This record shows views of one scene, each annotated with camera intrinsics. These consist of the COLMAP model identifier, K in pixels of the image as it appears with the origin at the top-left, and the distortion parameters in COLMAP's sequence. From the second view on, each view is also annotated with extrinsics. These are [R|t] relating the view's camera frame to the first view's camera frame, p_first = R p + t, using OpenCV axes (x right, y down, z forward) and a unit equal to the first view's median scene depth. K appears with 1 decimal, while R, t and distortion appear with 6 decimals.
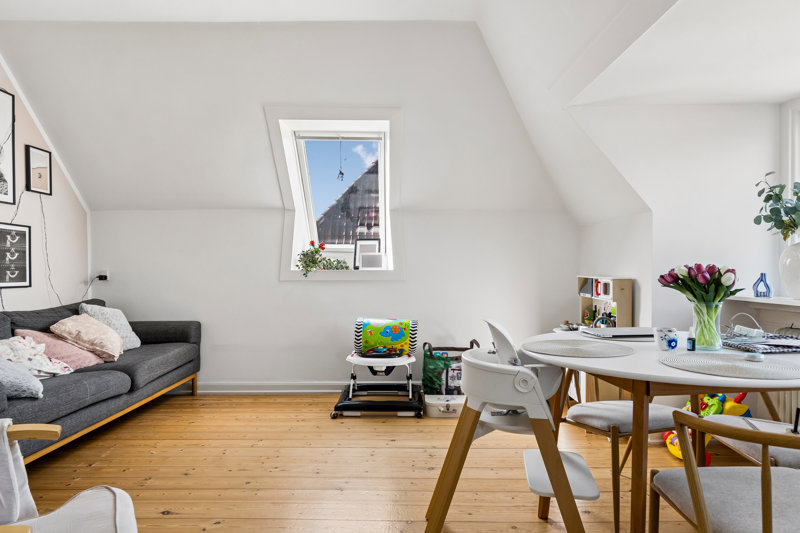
lens RADIAL K [[509.8, 0, 400.0], [0, 509.8, 266.5], [0, 0, 1]] dist [0.000107, -0.000015]
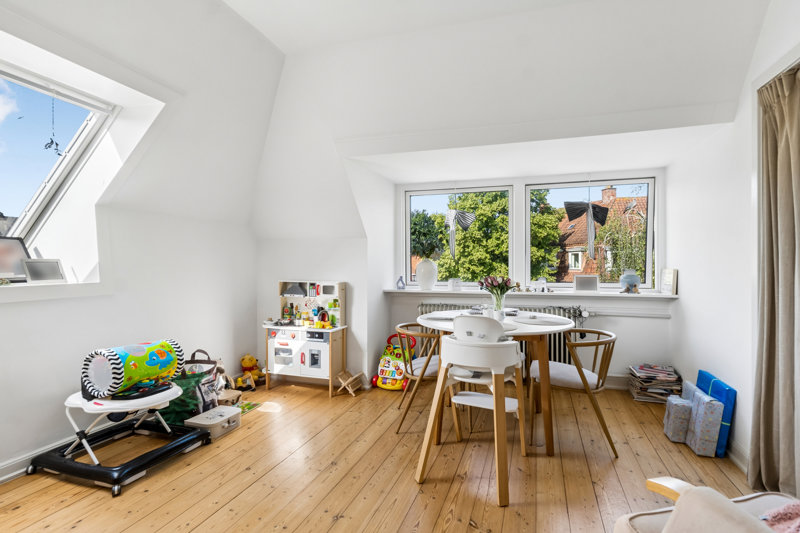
lens RADIAL K [[414.4, 0, 400.3], [0, 414.4, 258.2], [0, 0, 1]] dist [0.002461, 0.000517]
pose [[0.299006, 0.008701, 0.954212, -0.569769], [-0.002495, 0.999962, -0.008336, -0.030897], [-0.954248, 0.000111, 0.299017, 0.446999]]
